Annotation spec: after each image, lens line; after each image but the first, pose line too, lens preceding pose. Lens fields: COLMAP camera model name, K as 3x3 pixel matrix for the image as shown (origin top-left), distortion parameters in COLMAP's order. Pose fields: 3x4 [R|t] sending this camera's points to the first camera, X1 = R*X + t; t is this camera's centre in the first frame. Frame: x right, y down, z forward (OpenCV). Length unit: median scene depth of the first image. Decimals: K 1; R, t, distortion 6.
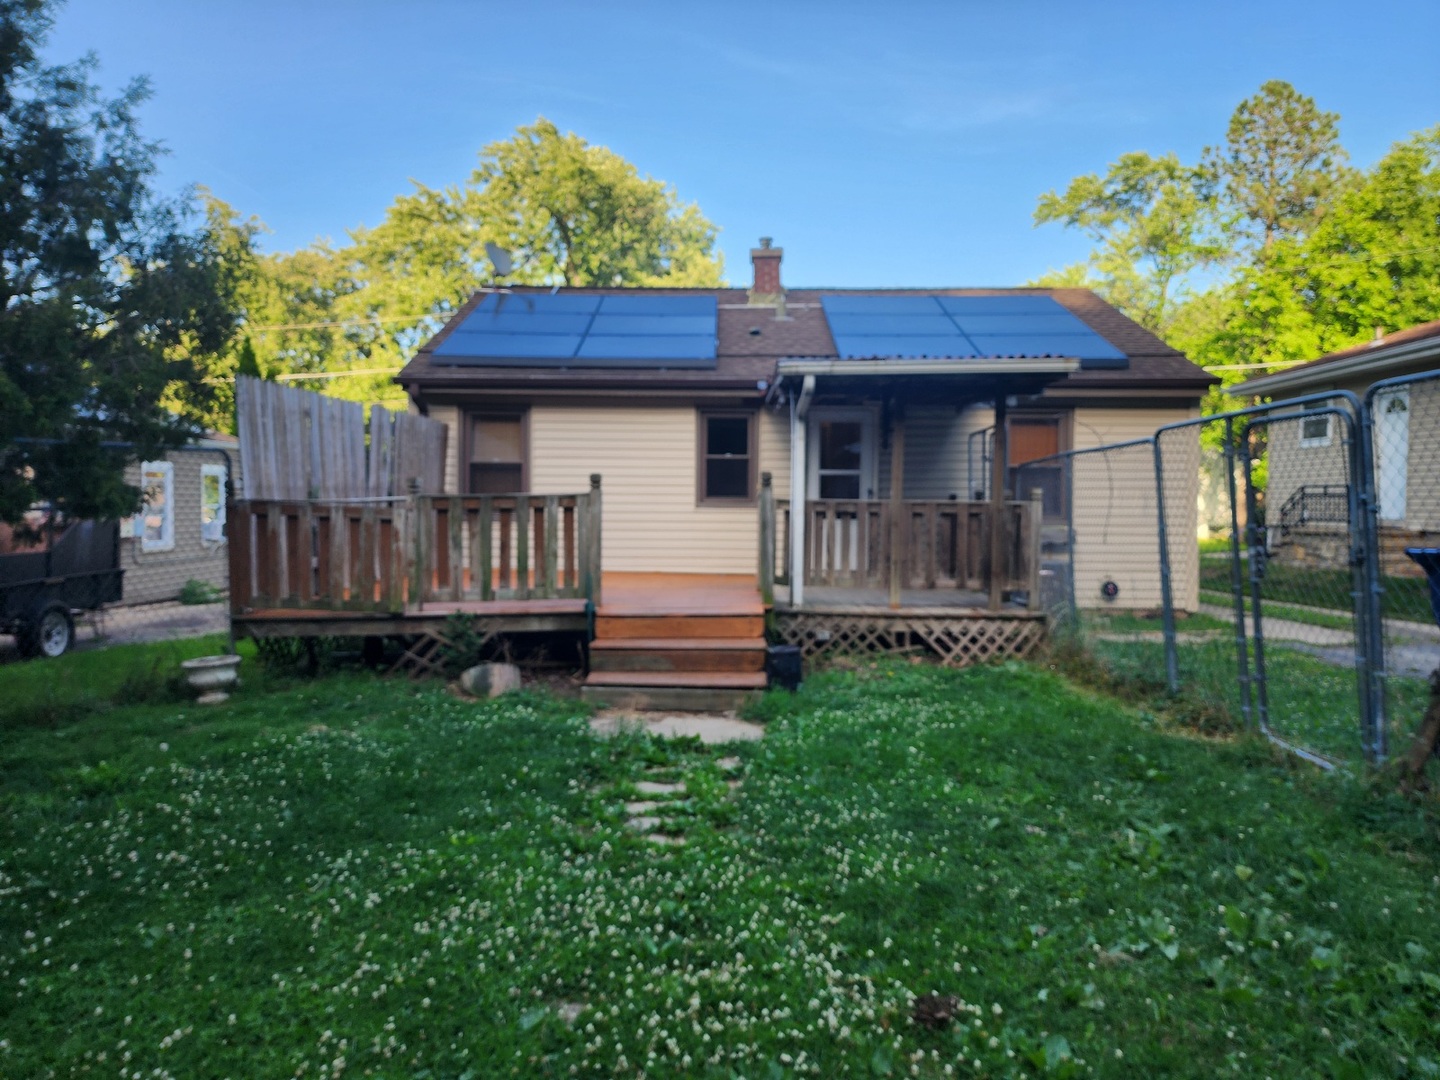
lens RADIAL K [[962.5, 0, 722.5], [0, 962.5, 541.1], [0, 0, 1]] dist [0.061741, -0.043894]
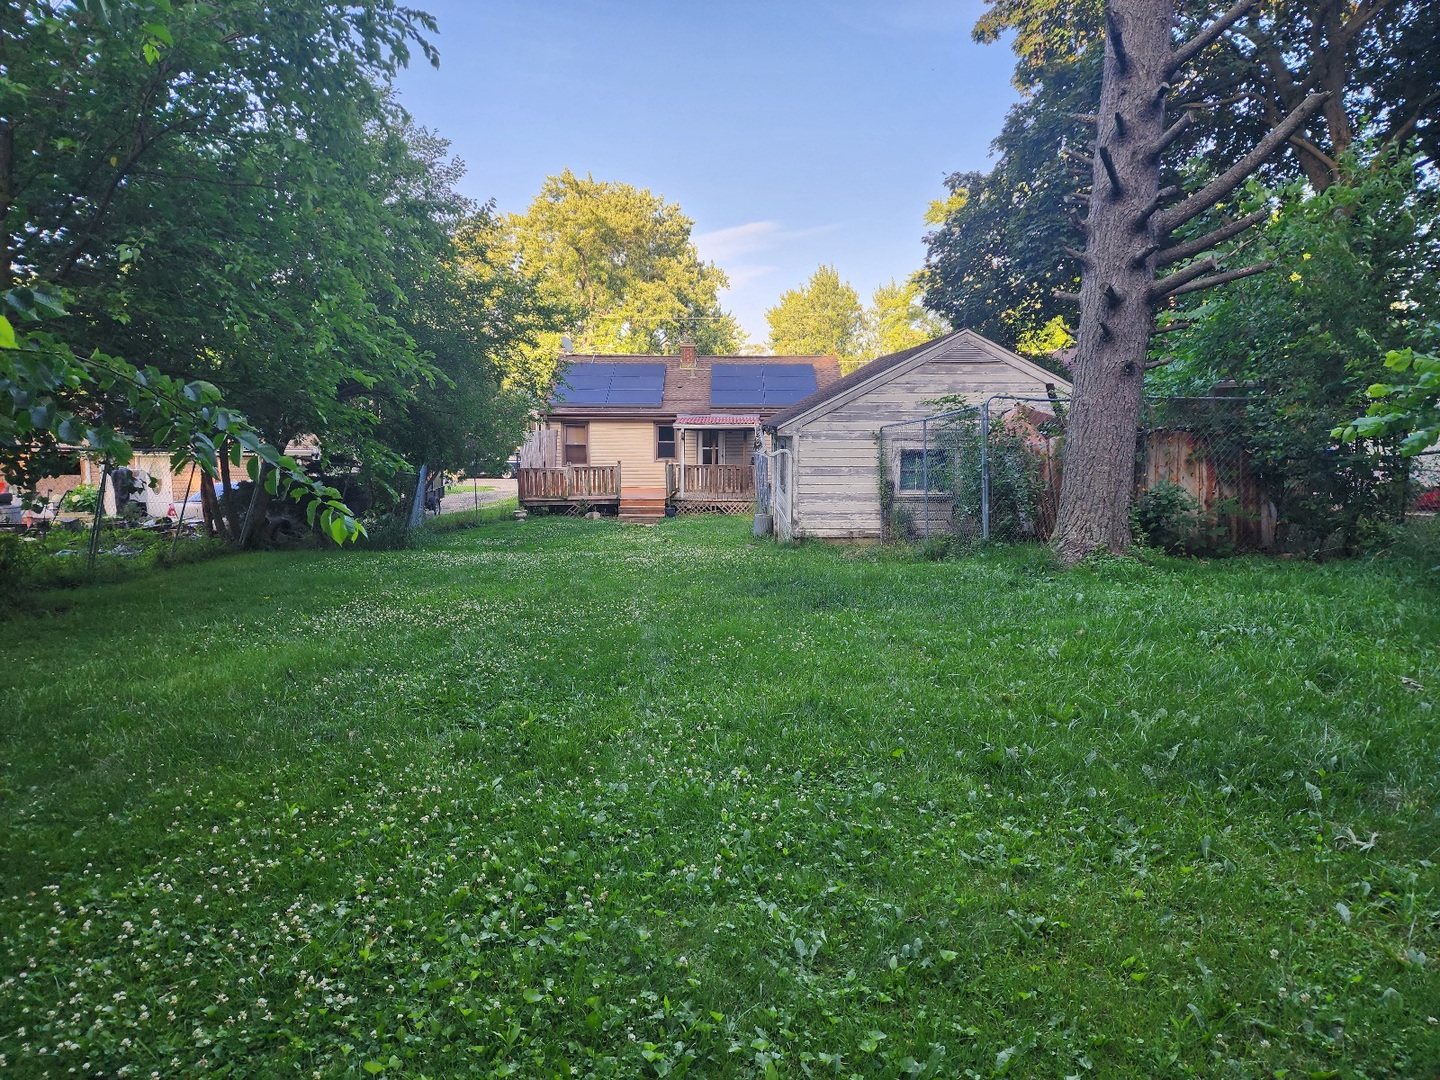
lens RADIAL K [[962.5, 0, 717.7], [0, 962.5, 540.8], [0, 0, 1]] dist [0.061741, -0.043894]
pose [[0.999974, -0.001637, -0.007061, 0.234081], [0.002259, 0.996034, 0.088944, -0.080558], [0.006888, -0.088958, 0.996012, -2.339030]]
